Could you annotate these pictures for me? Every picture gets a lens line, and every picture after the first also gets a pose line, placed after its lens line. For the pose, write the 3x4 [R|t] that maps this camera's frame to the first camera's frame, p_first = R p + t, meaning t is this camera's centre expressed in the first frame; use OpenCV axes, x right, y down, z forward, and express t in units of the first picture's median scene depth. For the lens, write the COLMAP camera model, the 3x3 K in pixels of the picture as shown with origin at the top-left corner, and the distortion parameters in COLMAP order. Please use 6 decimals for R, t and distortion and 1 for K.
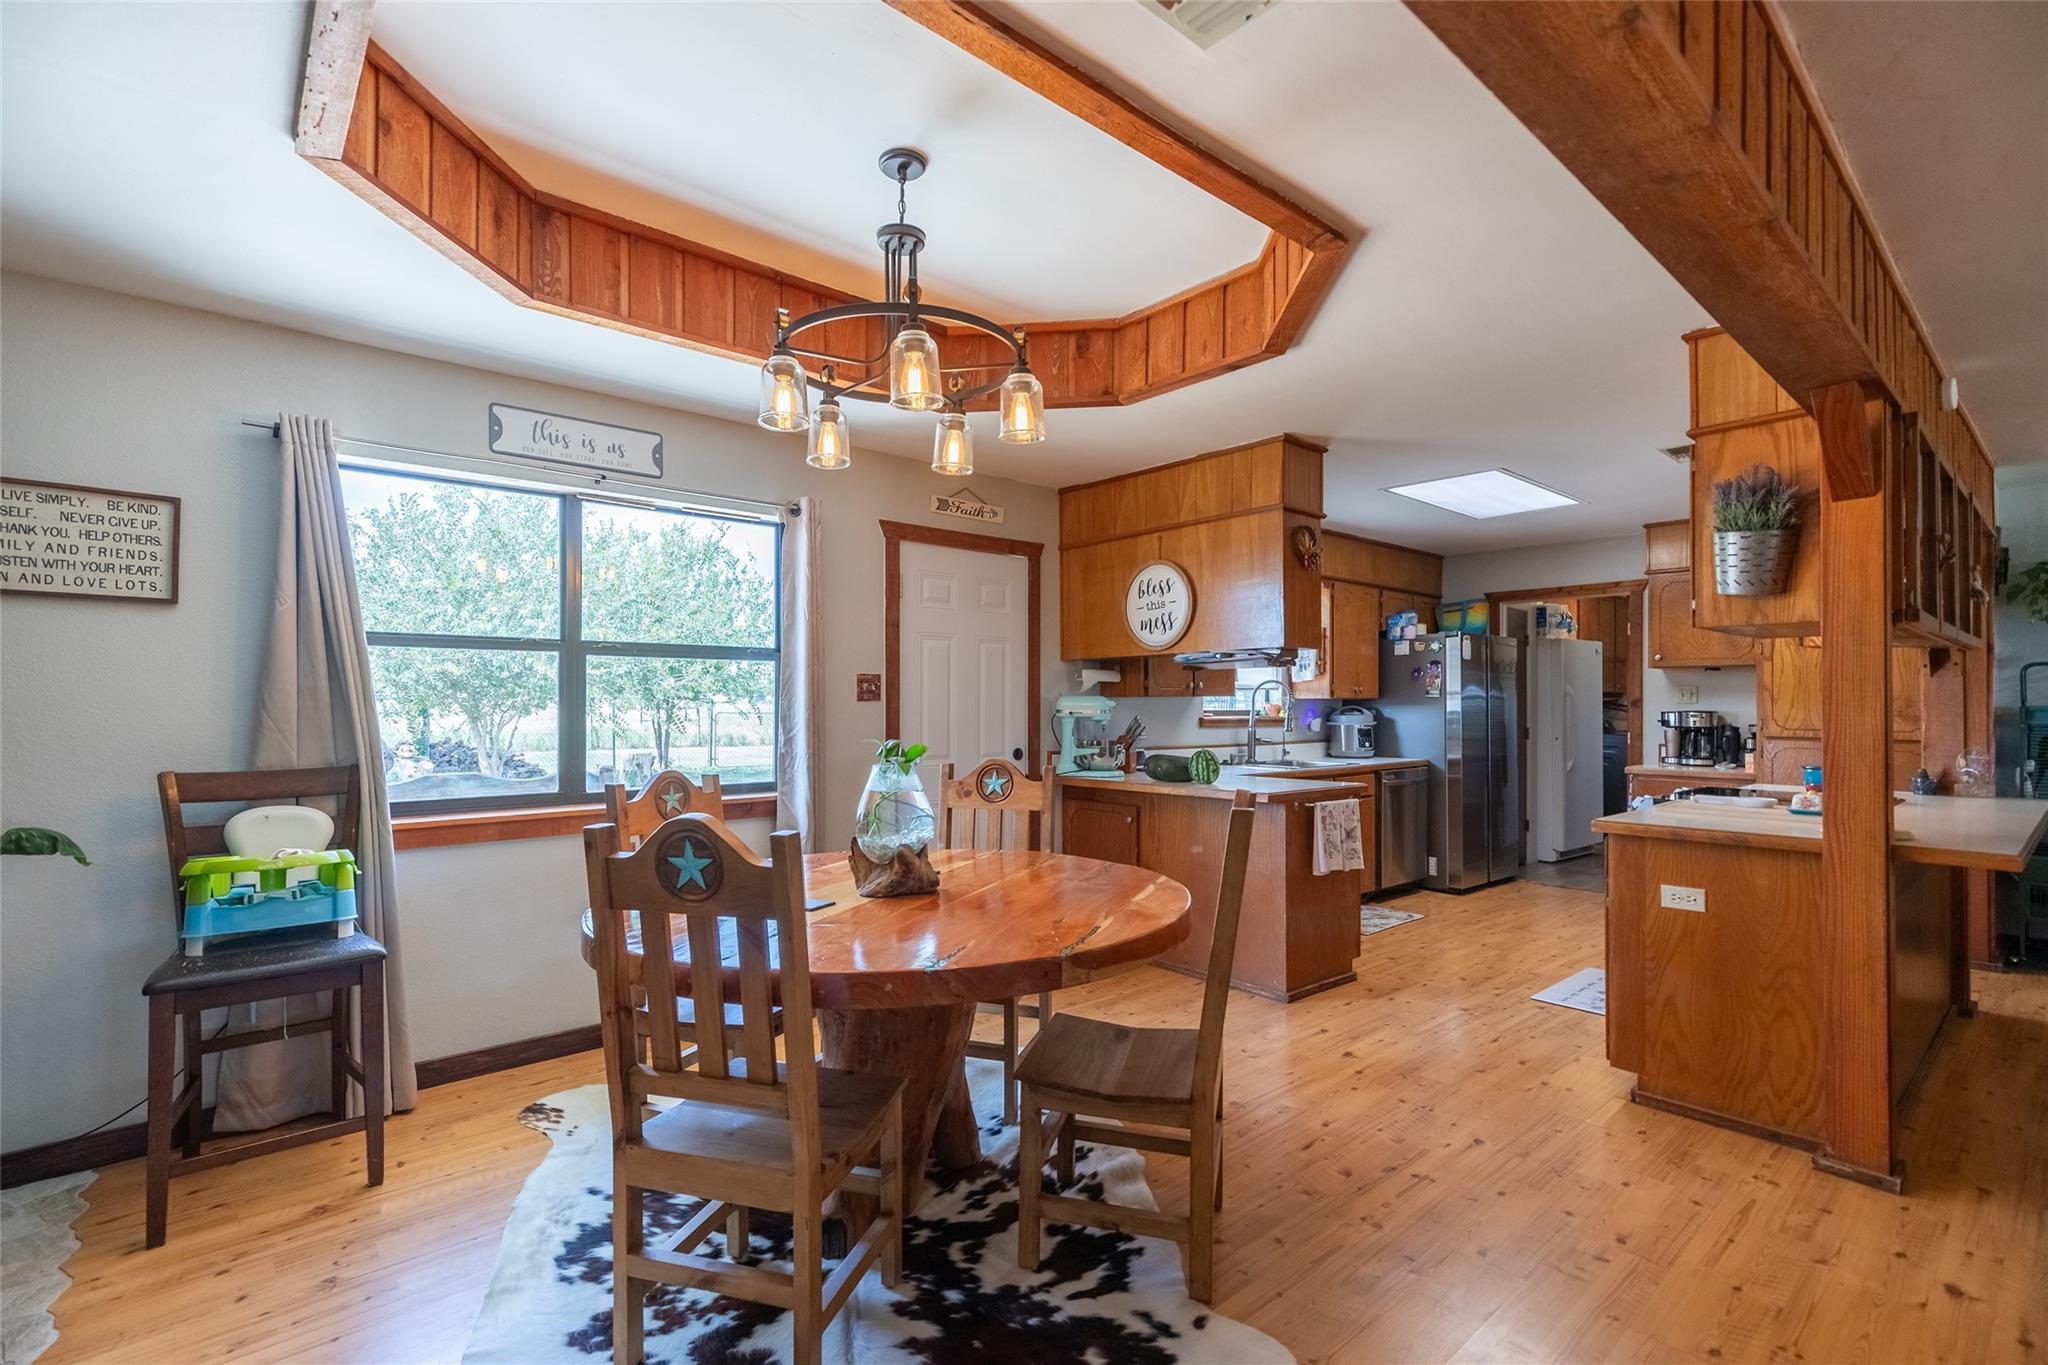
lens RADIAL K [[928.0, 0, 1022.7], [0, 928.0, 692.3], [0, 0, 1]] dist [0.000353, 0.000014]
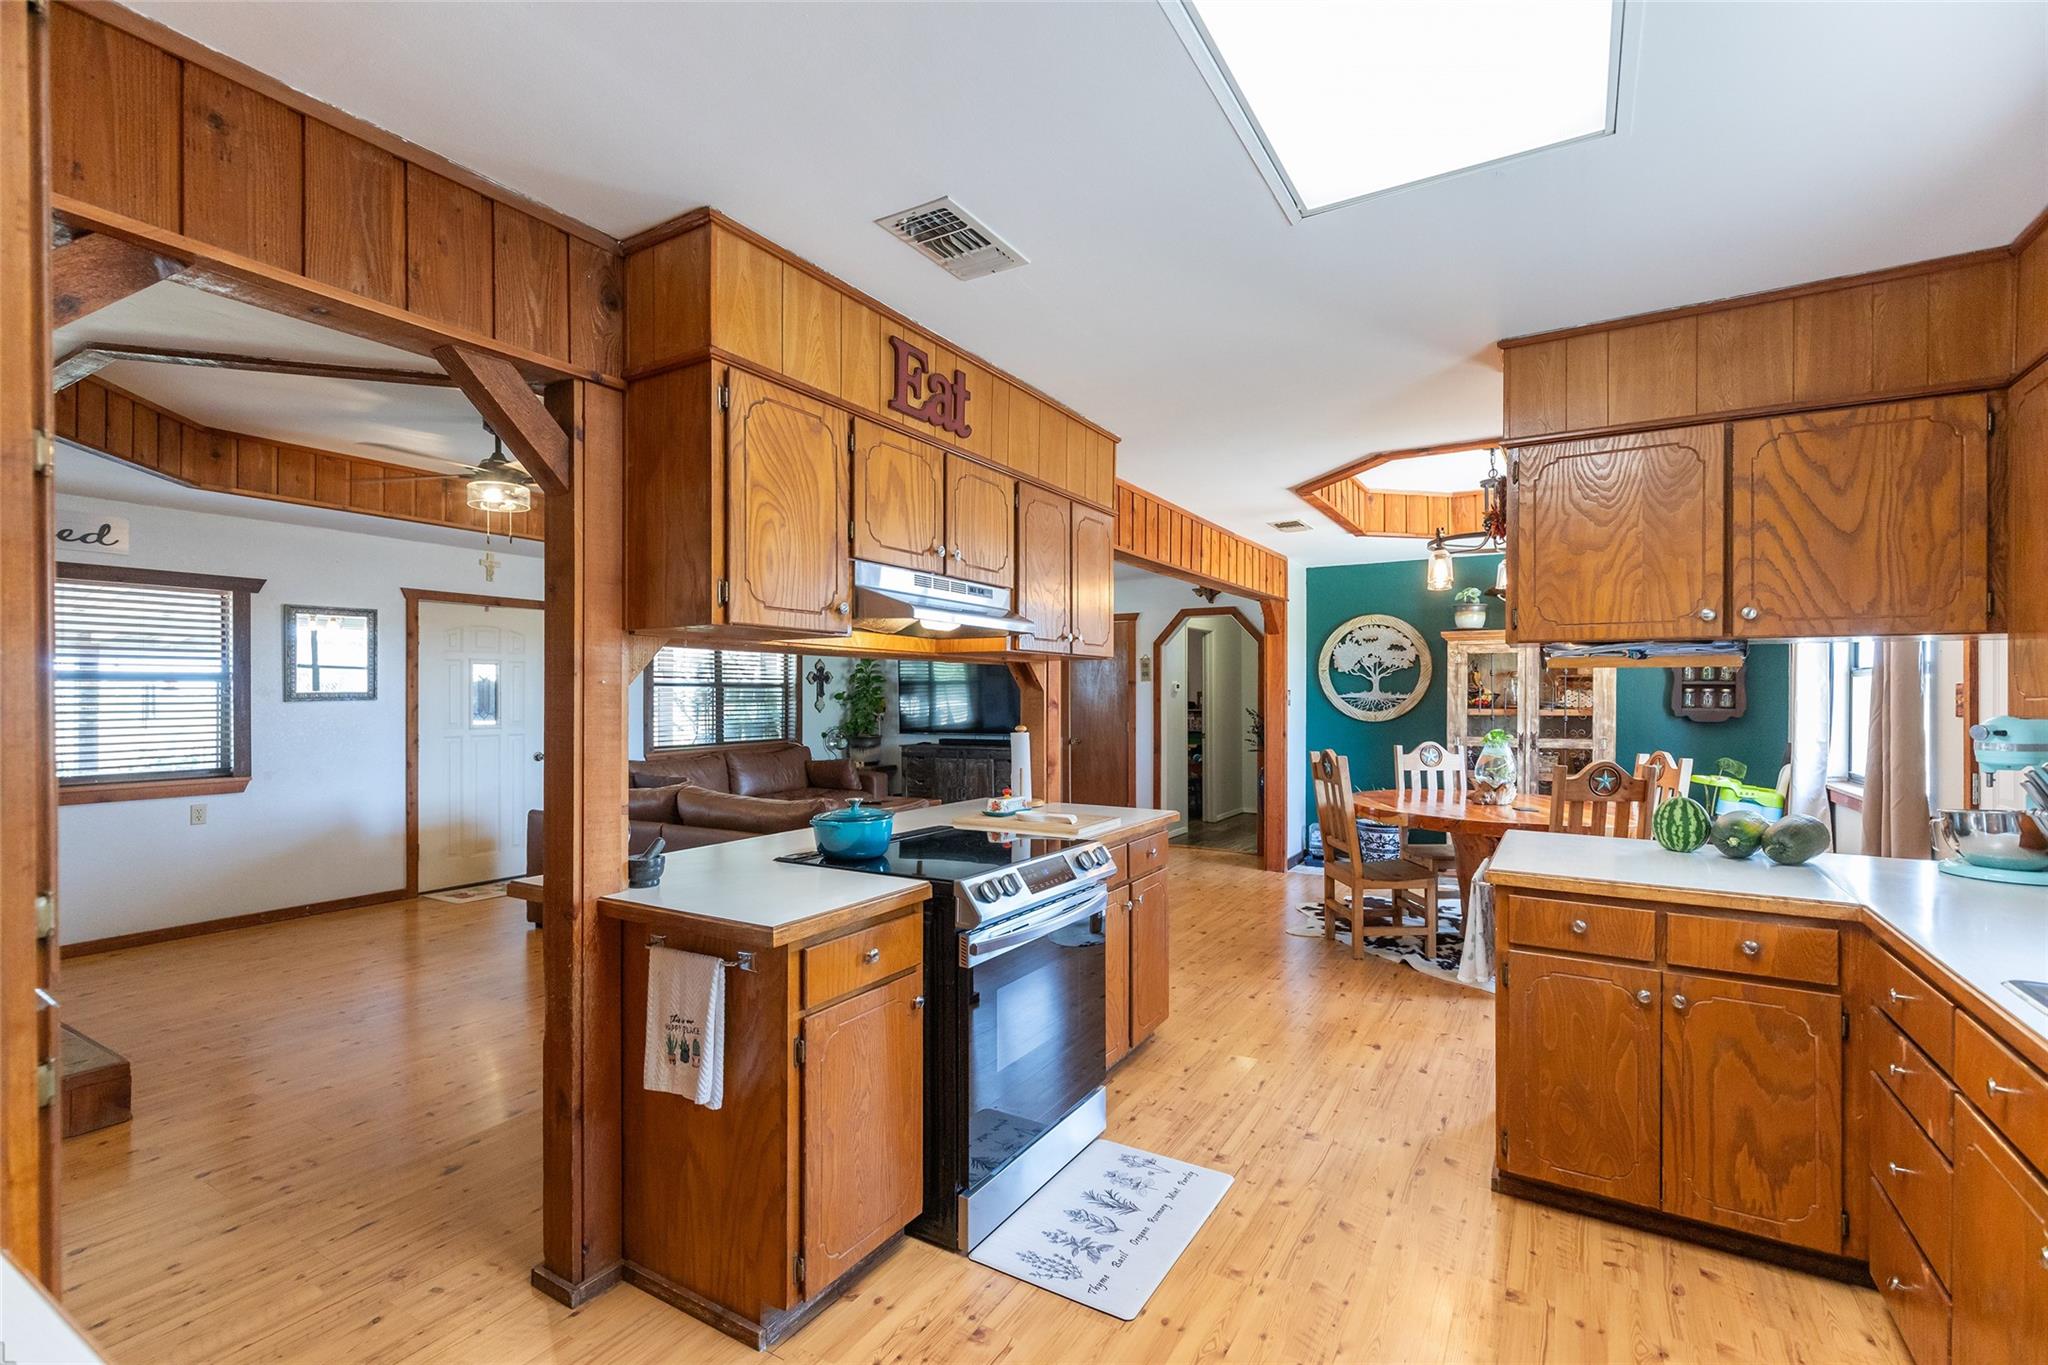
lens RADIAL K [[928.0, 0, 1023.5], [0, 928.0, 691.4], [0, 0, 1]] dist [0.000353, 0.000014]
pose [[-0.951422, -0.000721, -0.307890, 1.098865], [0.001796, 0.999967, -0.007890, -0.016329], [0.307886, -0.008059, -0.951389, 1.947139]]
